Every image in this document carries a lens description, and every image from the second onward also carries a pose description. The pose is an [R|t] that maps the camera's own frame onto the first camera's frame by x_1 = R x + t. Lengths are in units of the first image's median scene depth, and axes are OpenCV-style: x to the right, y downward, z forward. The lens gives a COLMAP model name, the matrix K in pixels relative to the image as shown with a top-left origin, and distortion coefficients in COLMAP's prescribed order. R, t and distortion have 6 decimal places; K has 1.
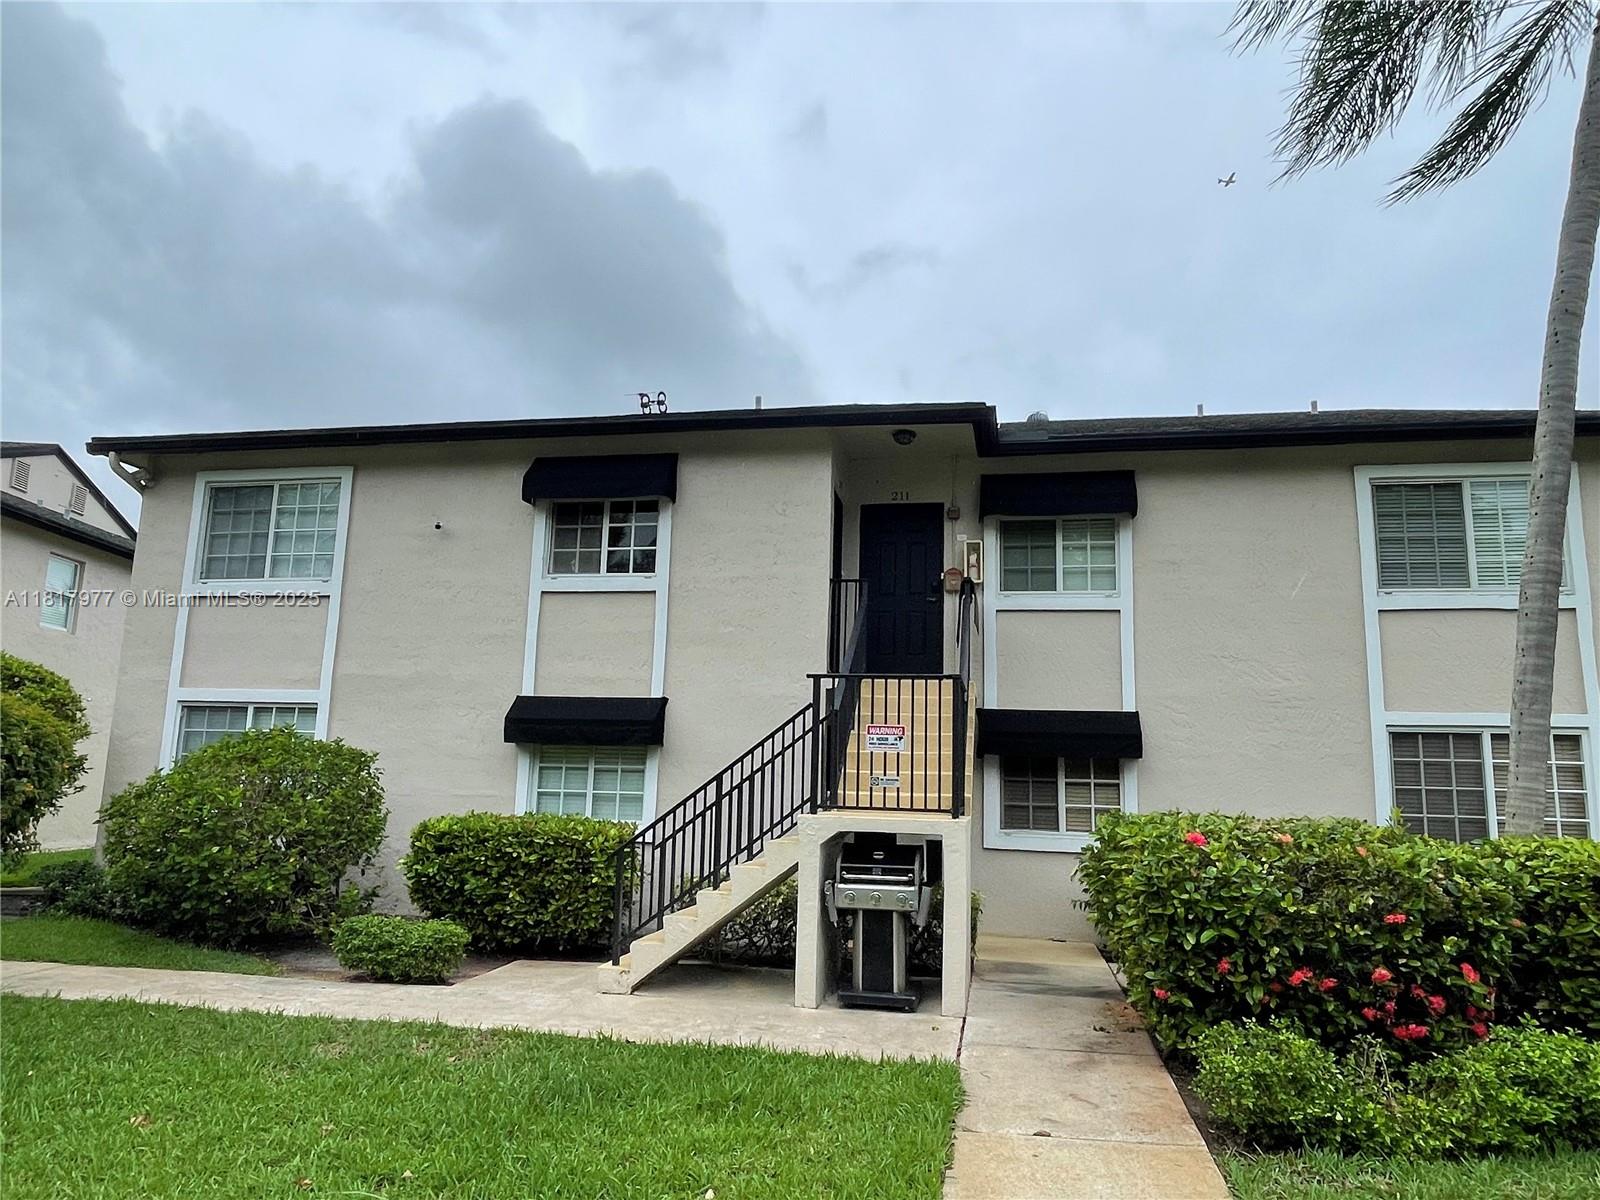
lens RADIAL K [[1033.2, 0, 797.0], [0, 1033.2, 605.8], [0, 0, 1]] dist [0.006312, -0.002279]
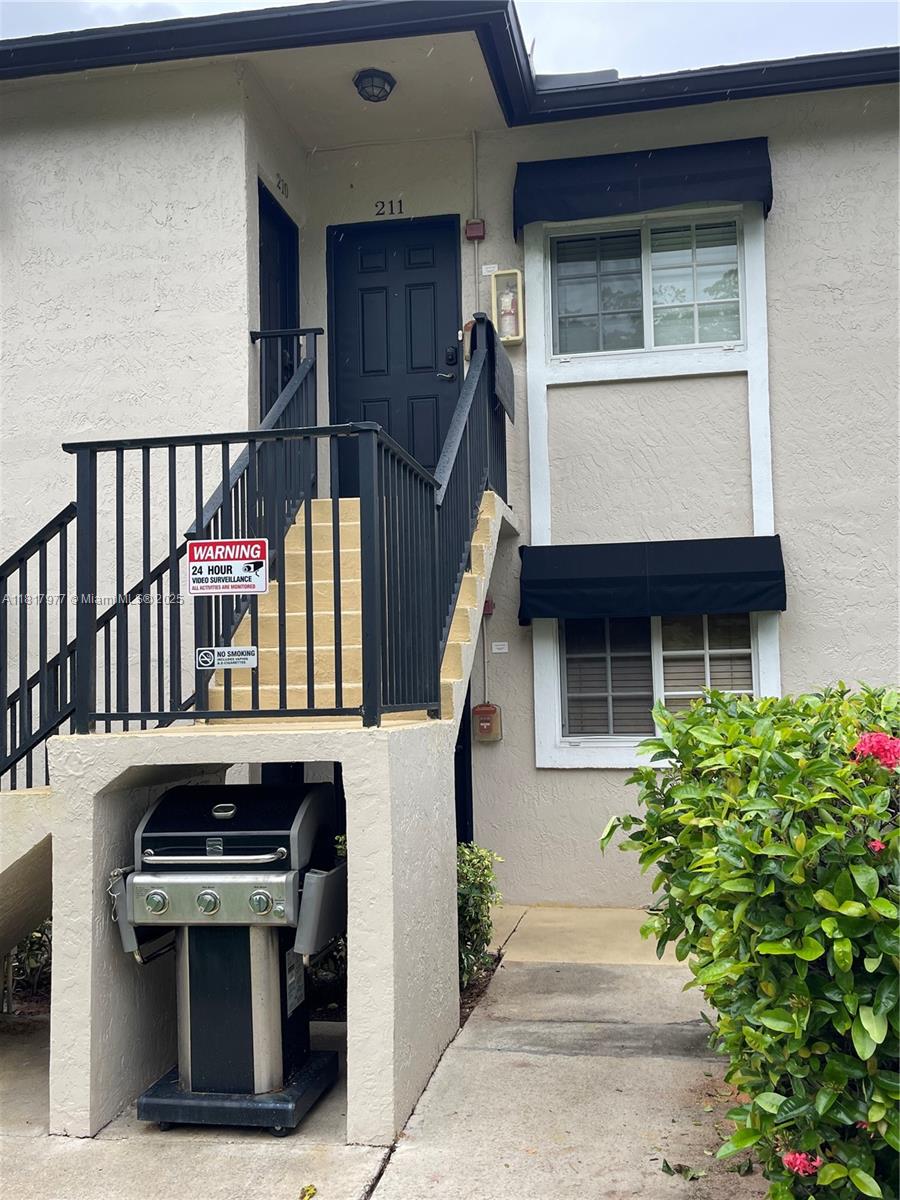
lens RADIAL K [[1207.4, 0, 451.6], [0, 1207.4, 600.3], [0, 0, 1]] dist [0.046893, 0.000000]
pose [[0.998177, -0.050549, 0.032970, 0.169340], [0.047180, 0.994263, 0.095991, 0.094956], [-0.037633, -0.094260, 0.994836, 0.443458]]
